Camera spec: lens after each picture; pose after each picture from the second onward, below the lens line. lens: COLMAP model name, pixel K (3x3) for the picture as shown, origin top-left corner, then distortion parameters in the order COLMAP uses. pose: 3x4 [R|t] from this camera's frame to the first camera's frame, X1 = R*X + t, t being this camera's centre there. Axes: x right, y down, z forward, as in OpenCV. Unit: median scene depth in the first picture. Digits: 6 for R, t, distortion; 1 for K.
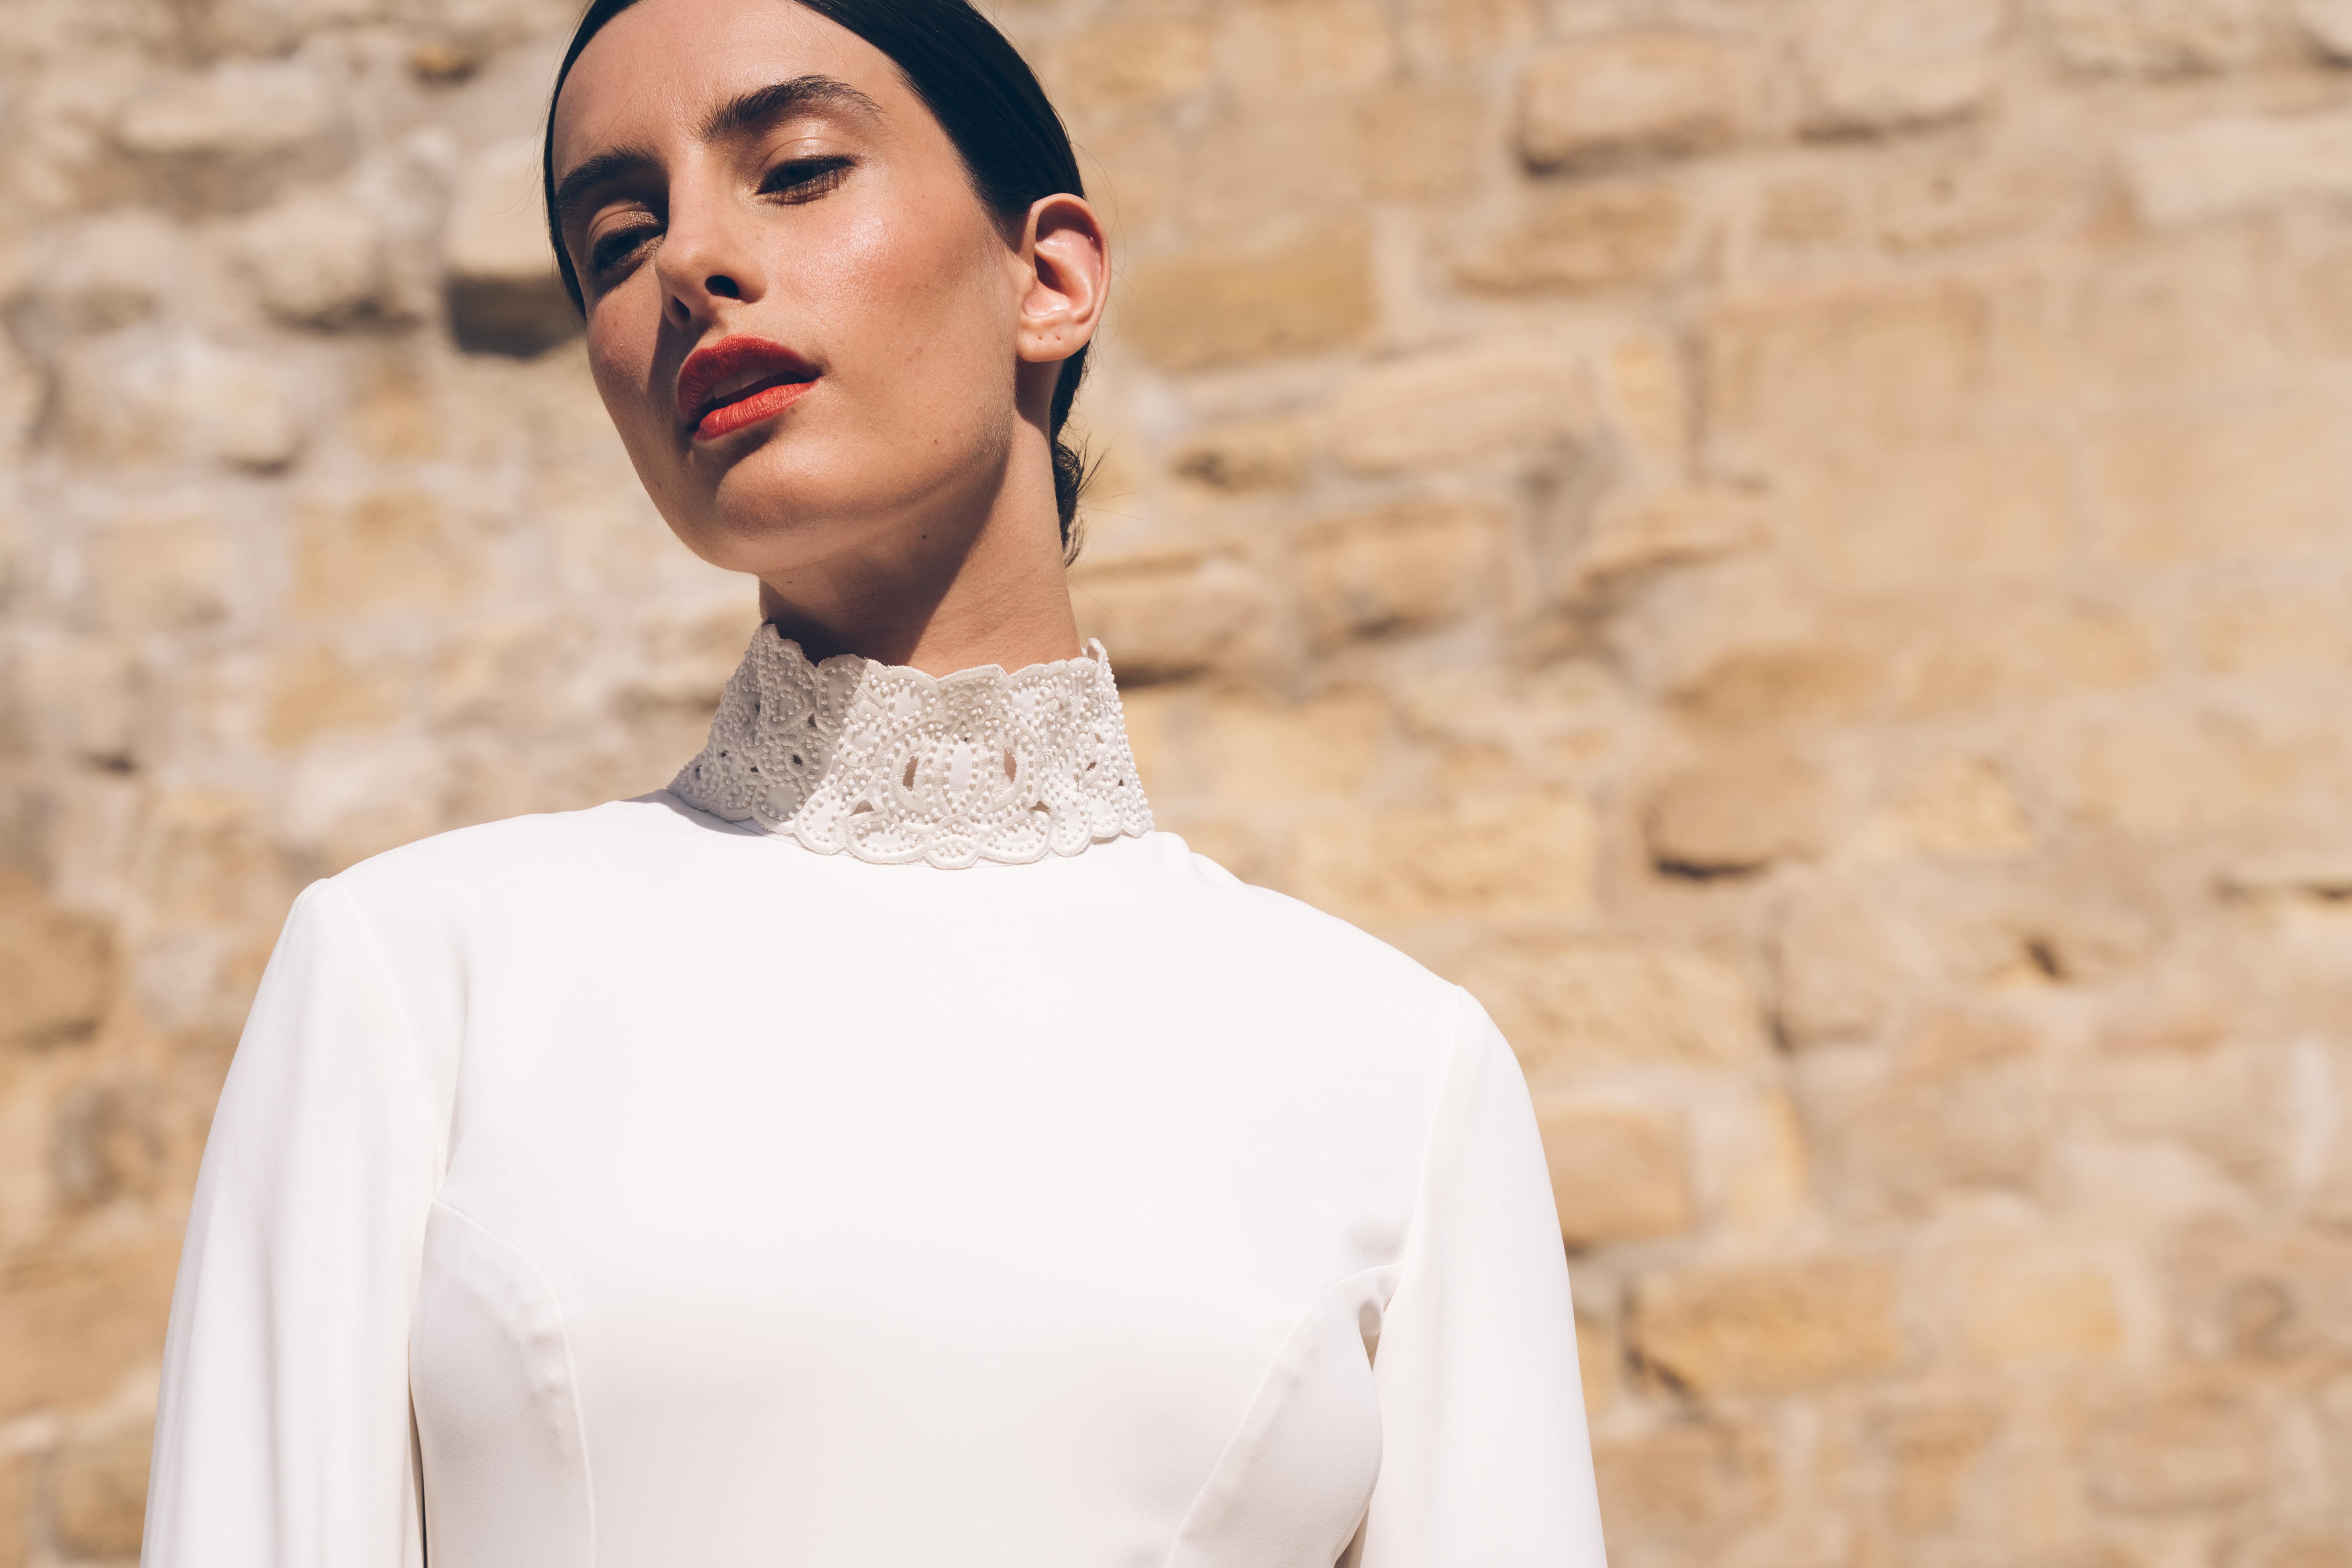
lens RADIAL K [[4563.7, 0, 1183.0], [0, 4563.7, 775.6], [0, 0, 1]] dist [0.302207, 0.000000]
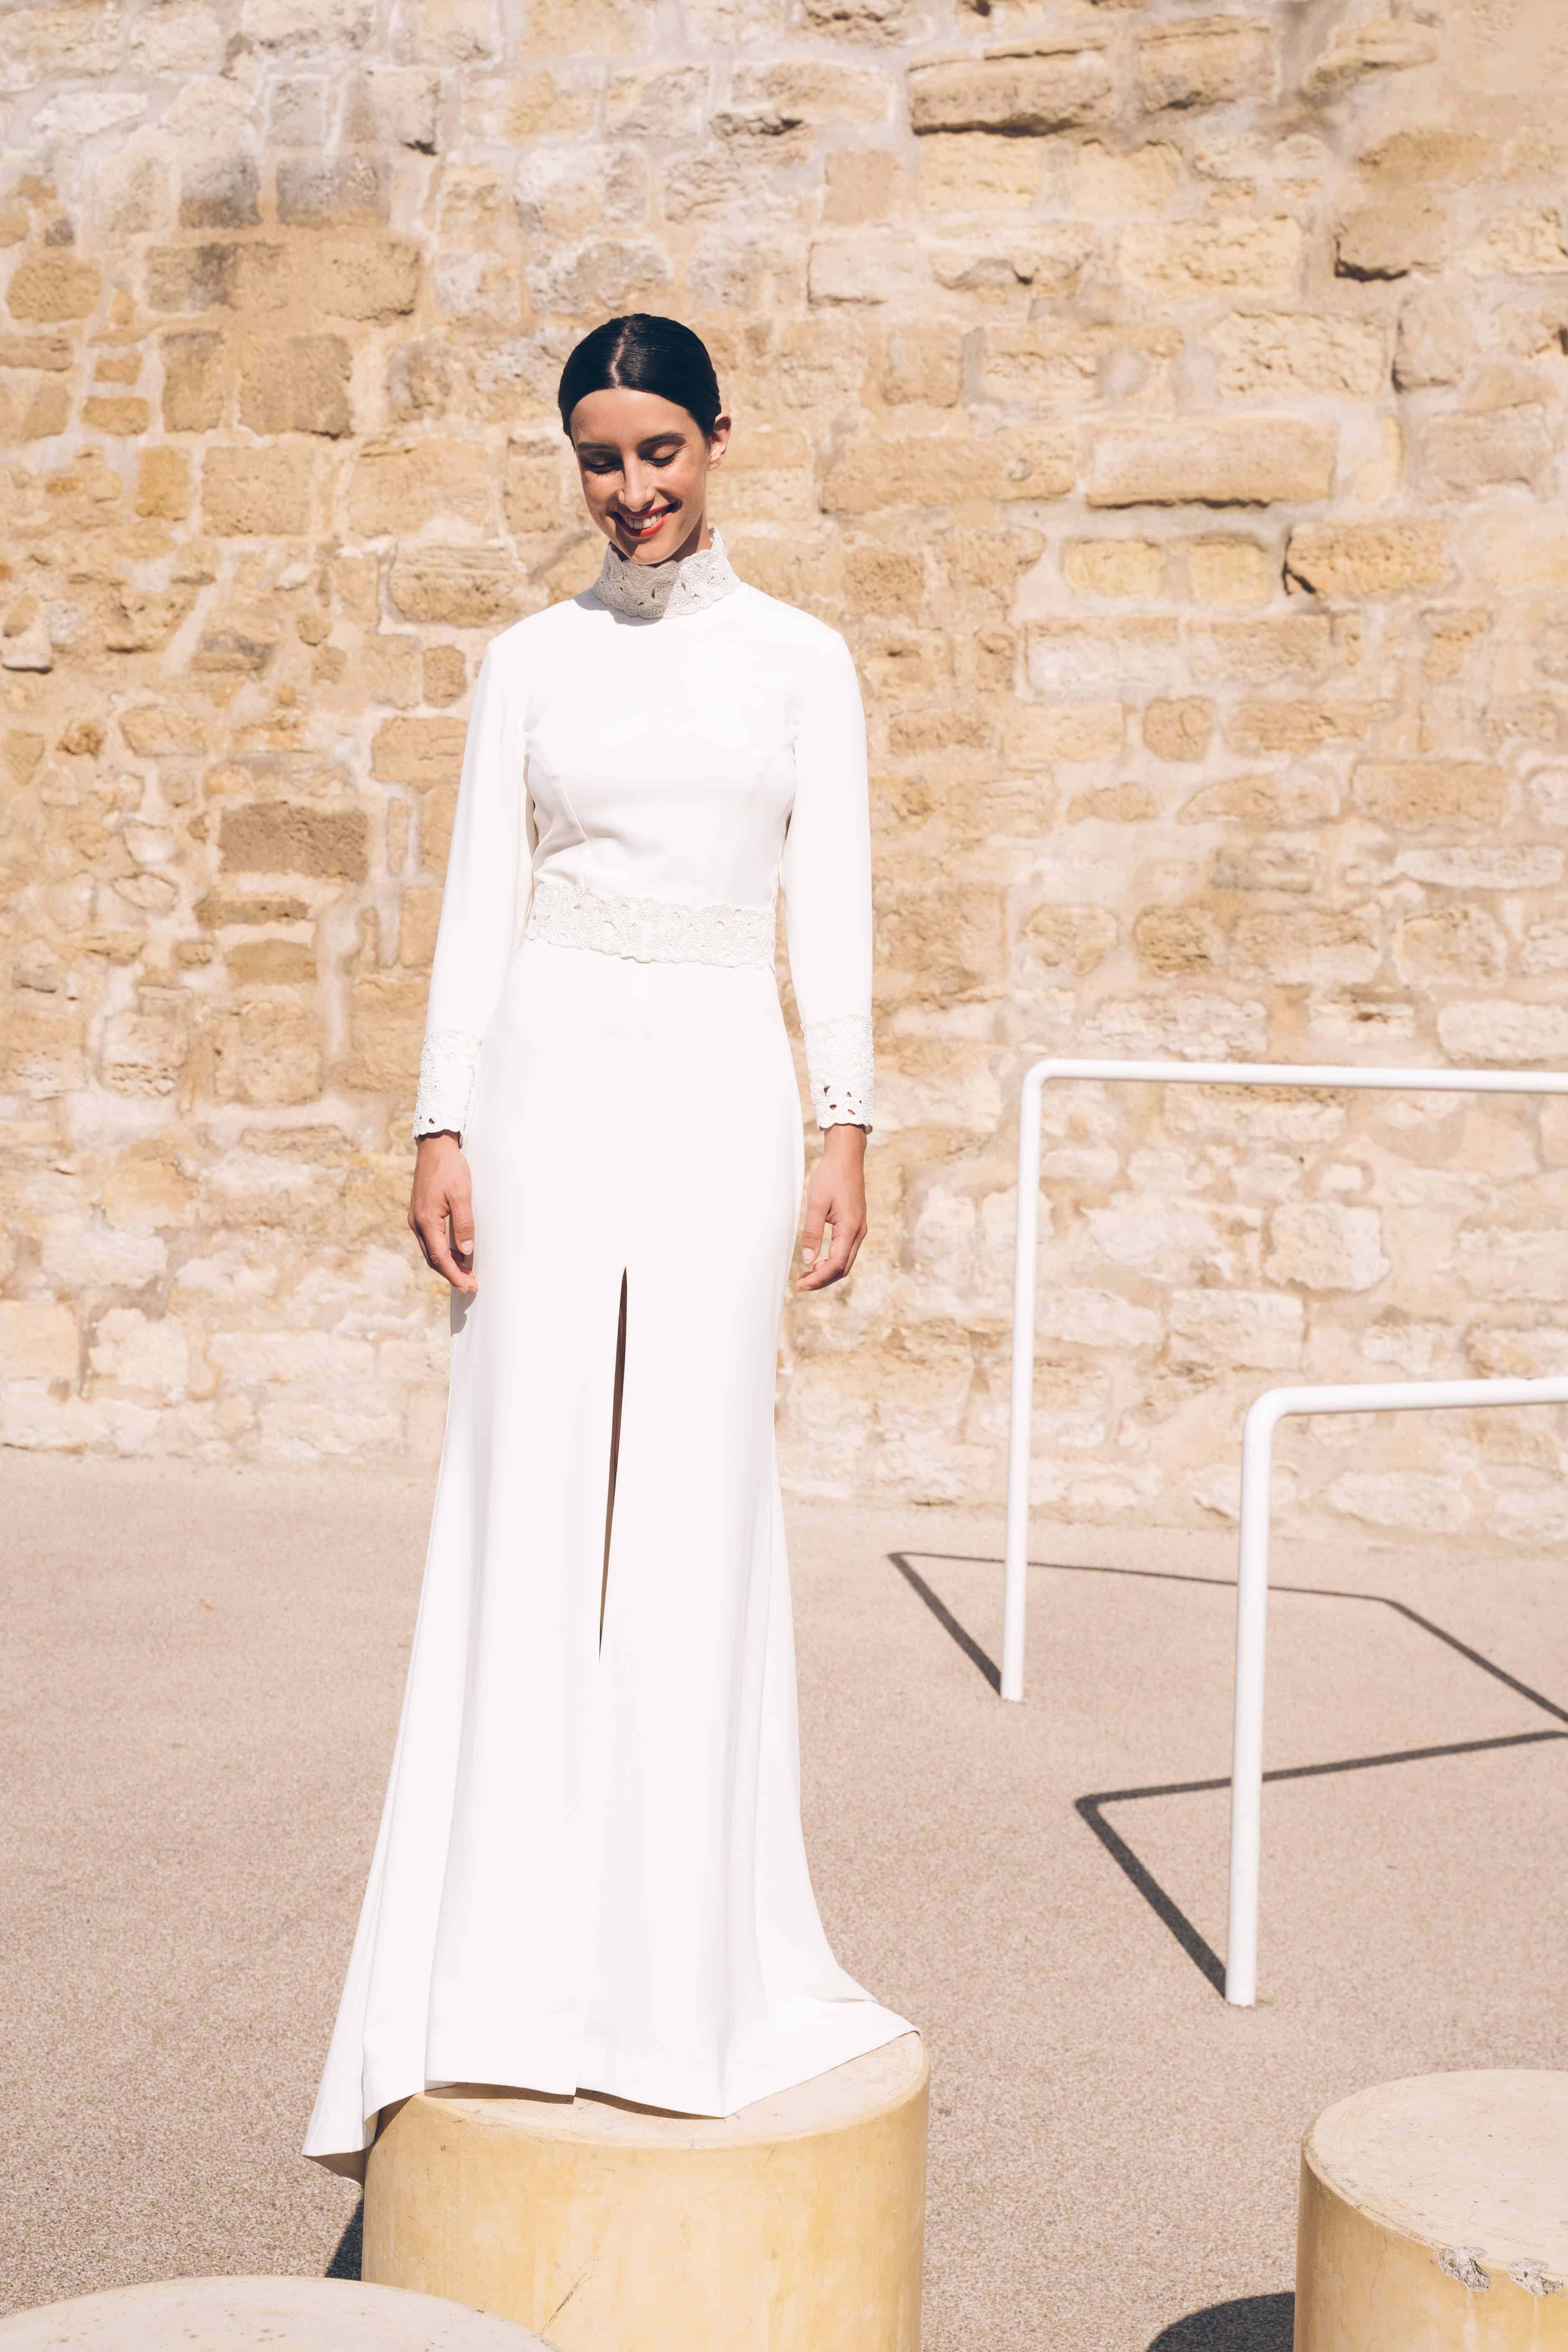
lens RADIAL K [[3290.6, 0, 757.8], [0, 3290.6, 1120.2], [0, 0, 1]] dist [0.070935, 0.000000]
pose [[0.990604, 0.083270, -0.108485, 0.050776], [-0.043445, 0.943778, 0.327713, -0.070456], [0.129674, -0.319921, 0.938528, -0.228809]]
